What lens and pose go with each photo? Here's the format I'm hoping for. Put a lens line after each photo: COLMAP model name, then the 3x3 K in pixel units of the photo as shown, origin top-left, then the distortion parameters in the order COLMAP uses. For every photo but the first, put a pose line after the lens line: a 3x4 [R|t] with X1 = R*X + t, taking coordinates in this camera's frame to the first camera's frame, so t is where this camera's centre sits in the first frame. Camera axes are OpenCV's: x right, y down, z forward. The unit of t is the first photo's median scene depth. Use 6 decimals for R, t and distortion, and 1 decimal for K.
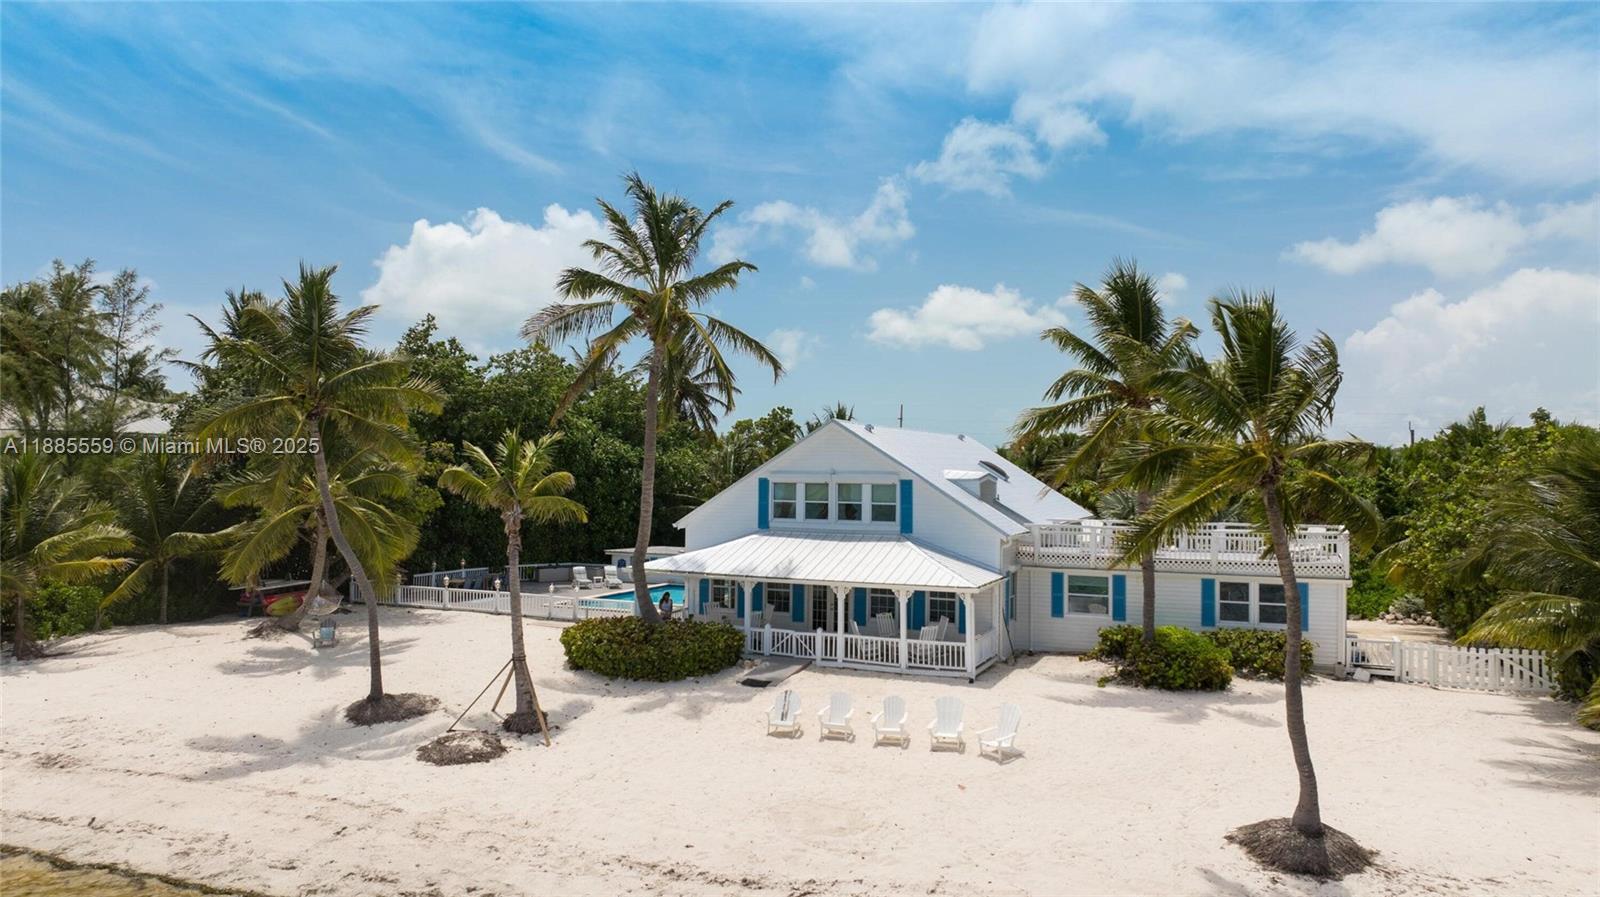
lens RADIAL K [[1134.3, 0, 779.5], [0, 1134.3, 448.8], [0, 0, 1]] dist [-0.005592, -0.003450]
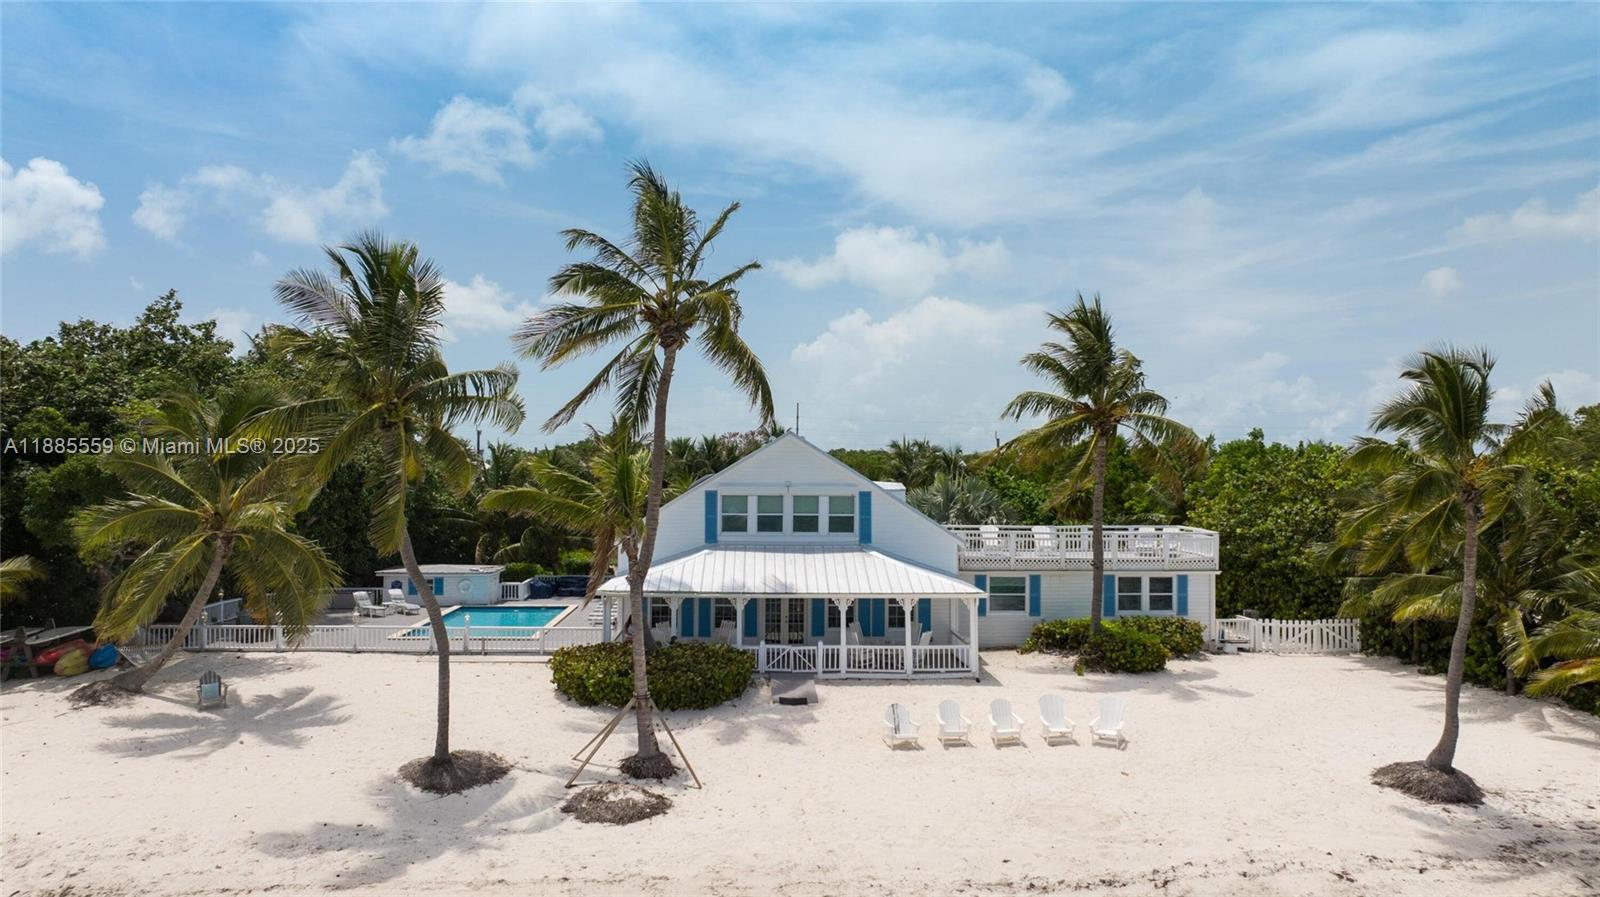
lens RADIAL K [[1156.5, 0, 790.5], [0, 1156.5, 448.5], [0, 0, 1]] dist [-0.007859, -0.005257]
pose [[0.887761, 0.006834, 0.460253, -0.429658], [-0.007528, 0.999972, -0.000328, -0.010718], [-0.460242, -0.003173, 0.887788, 0.098866]]
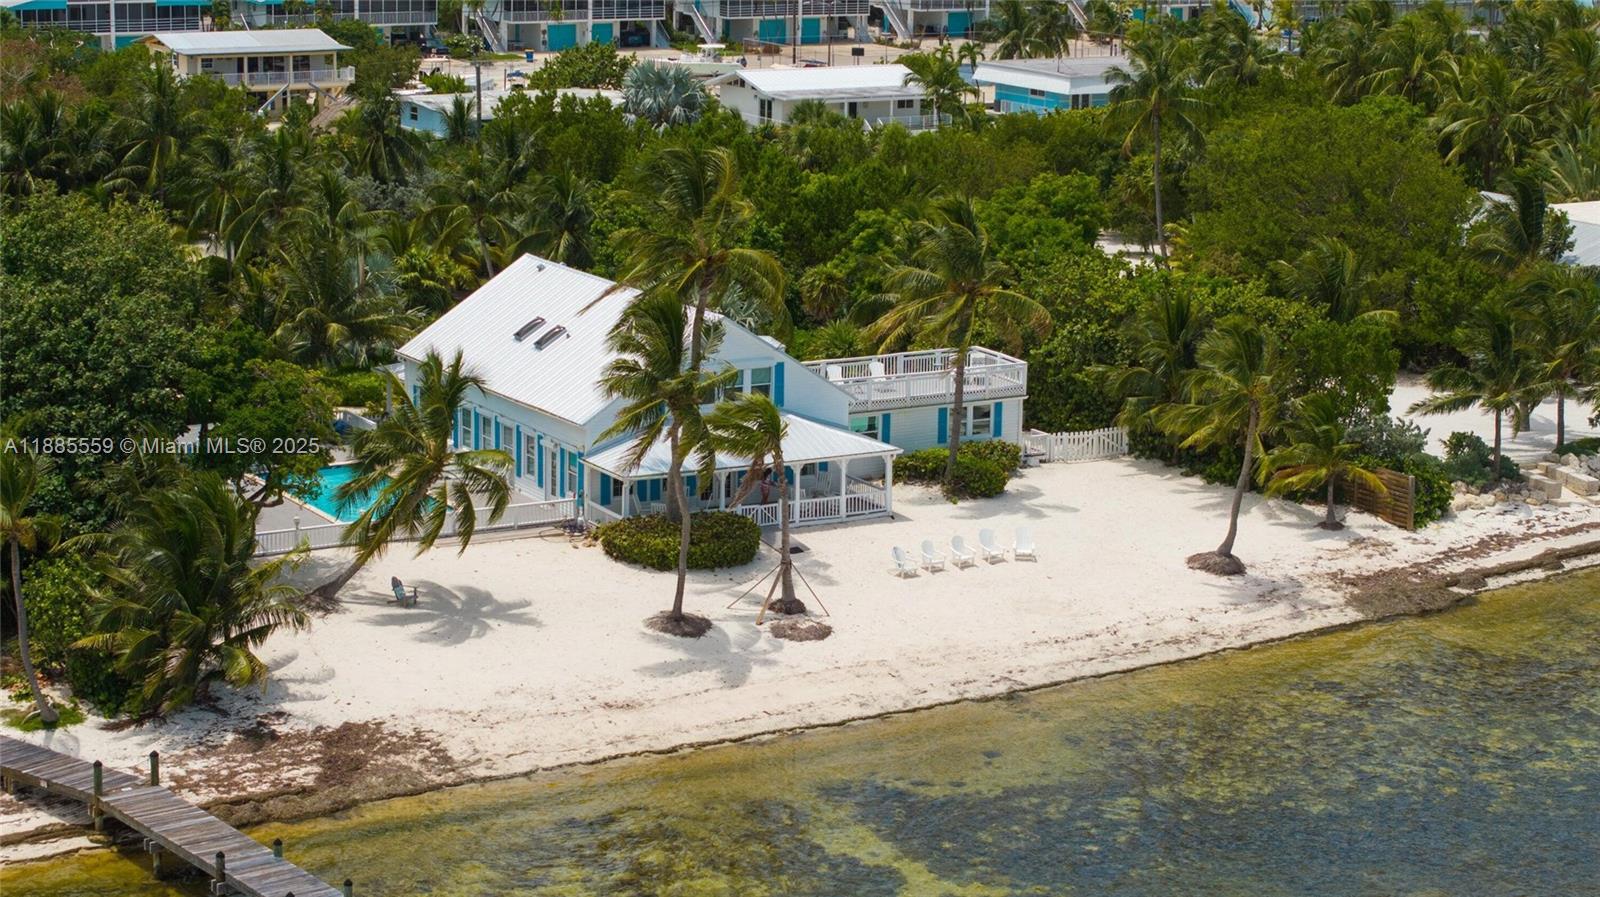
lens RADIAL K [[3641.7, 0, 800.0], [0, 3641.7, 448.5], [0, 0, 1]] dist [-0.023327, 0.031479]
pose [[0.564665, -0.170360, 0.807547, -2.922557], [-0.029167, 0.973734, 0.225813, -0.734420], [-0.824805, -0.151062, 0.544864, -1.080605]]
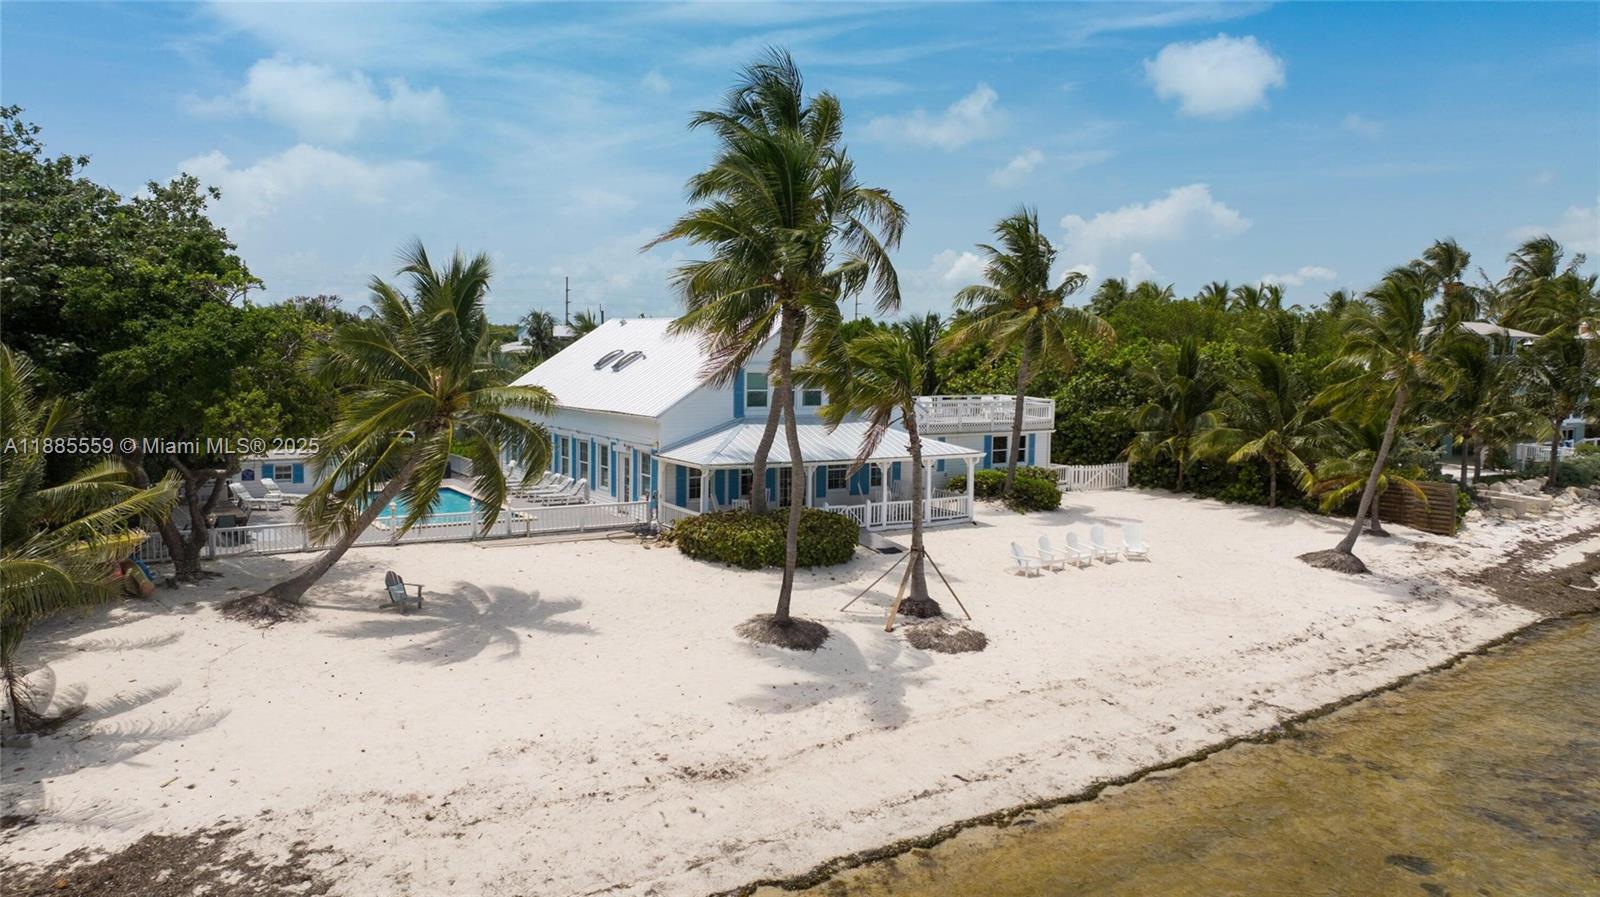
lens RADIAL K [[1156.5, 0, 790.5], [0, 1156.5, 448.5], [0, 0, 1]] dist [-0.007859, -0.005257]
pose [[0.527053, -0.074410, 0.846569, -0.932788], [-0.027375, 0.994156, 0.104425, -0.013451], [-0.849391, -0.078212, 0.521936, 0.428101]]
